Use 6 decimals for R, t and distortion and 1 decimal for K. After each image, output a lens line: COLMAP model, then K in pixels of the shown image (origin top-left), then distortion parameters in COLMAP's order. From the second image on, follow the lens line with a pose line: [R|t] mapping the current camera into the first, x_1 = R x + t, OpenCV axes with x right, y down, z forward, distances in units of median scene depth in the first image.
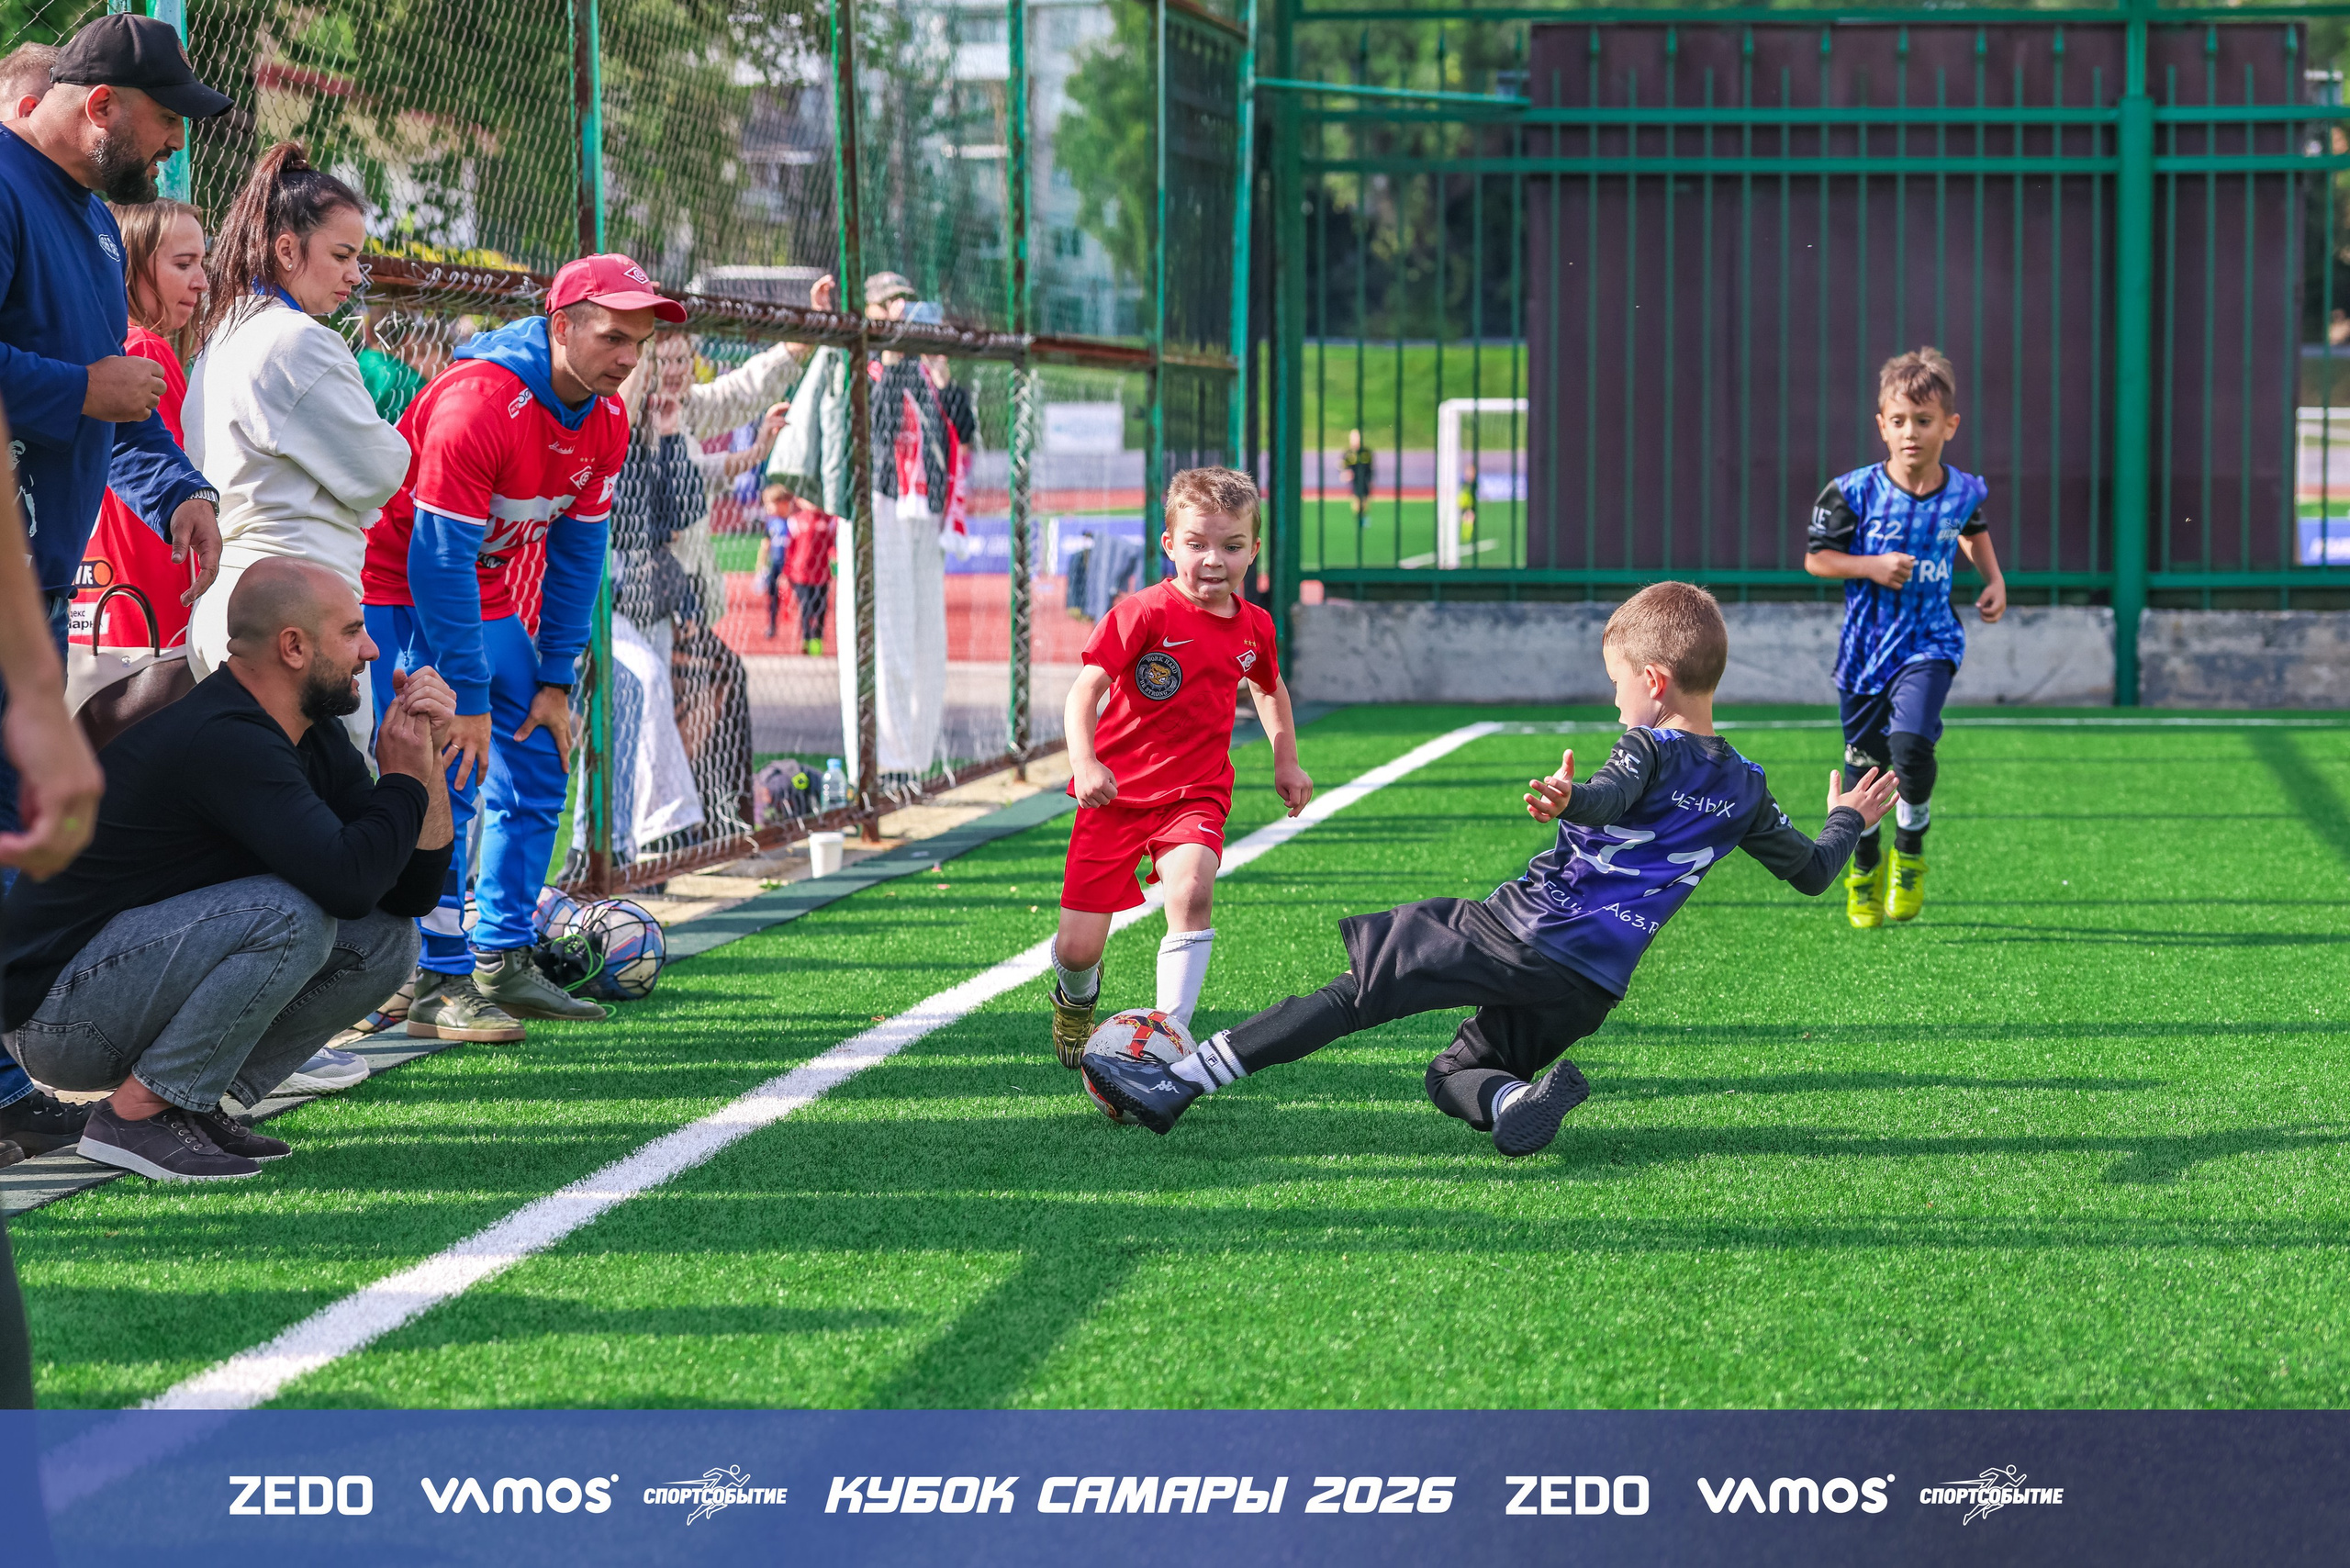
lens RADIAL K [[5933.6, 0, 1174.2], [0, 5933.6, 782.8], [0, 0, 1]] dist [0.005051, 0.000000]
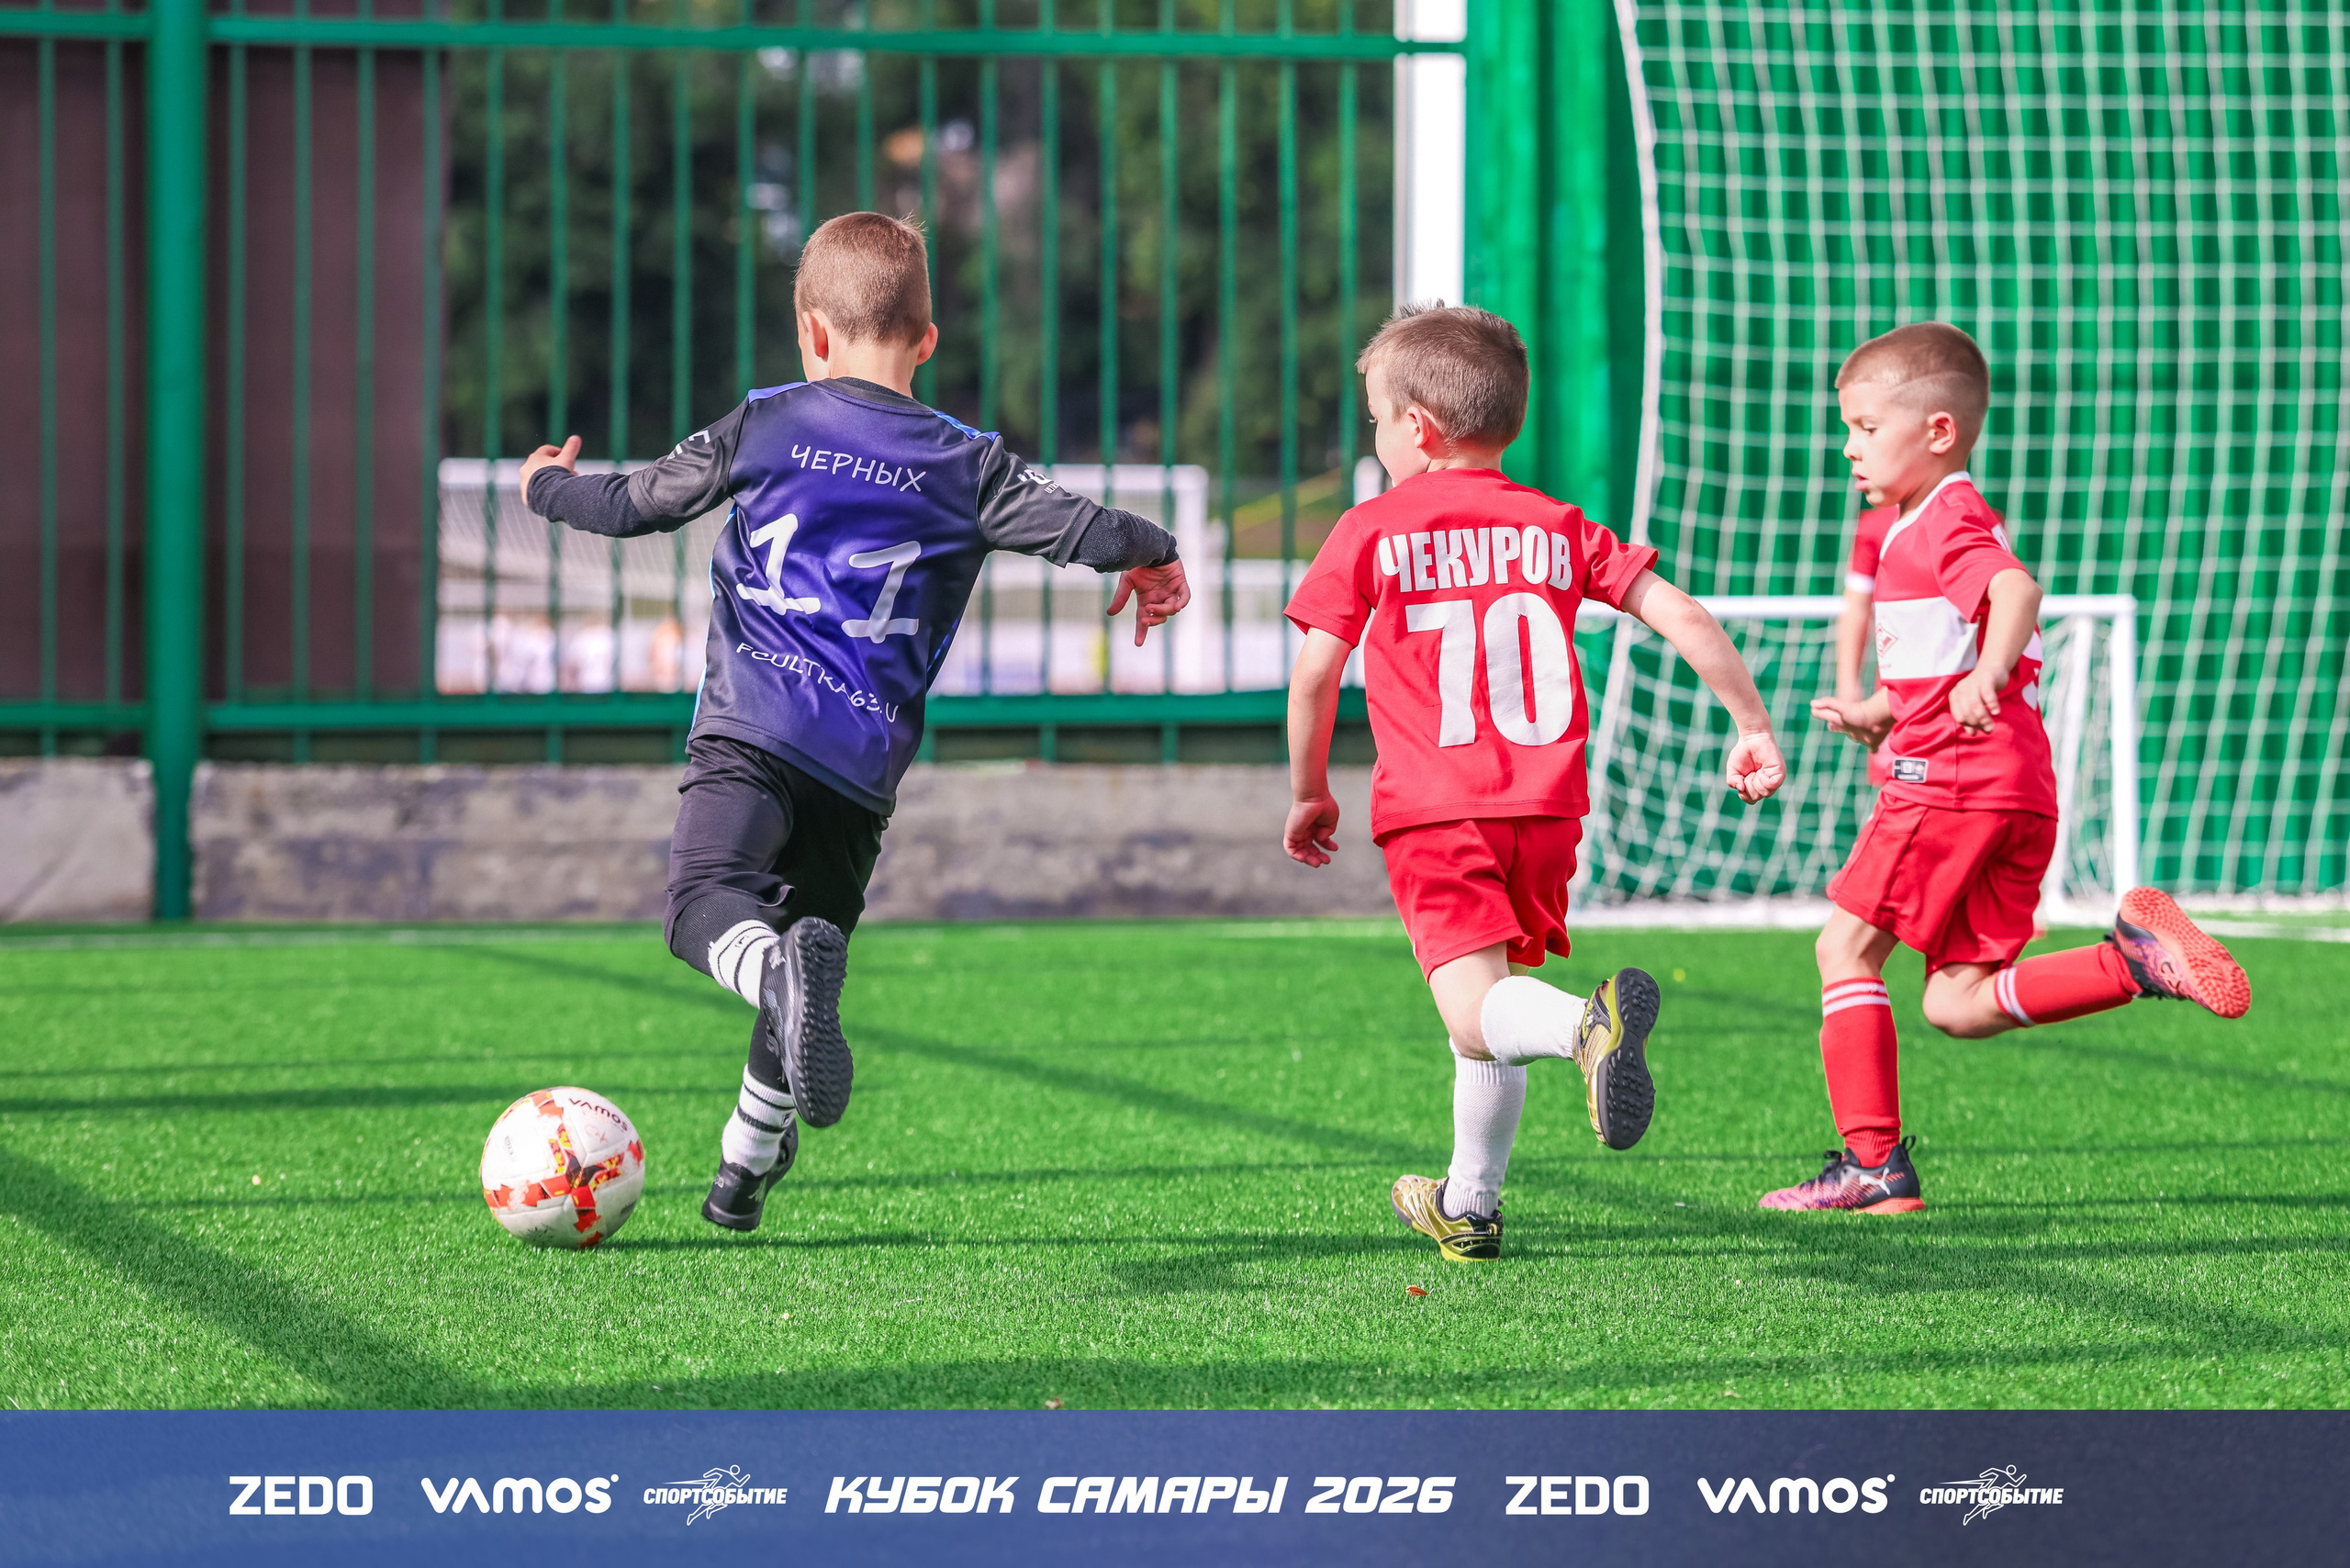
lens RADIAL K [[7808.0, 0, 1174.6], [0, 7808.0, 784.0], [0, 0, 1]] dist [0.219367, 0.000000]
pose [[0.959009, -0.005493, 0.283321, 0.032993], [0.013174, 0.999595, -0.025212, -0.005891], [-0.283068, 0.027911, 0.958694, 0.210361]]
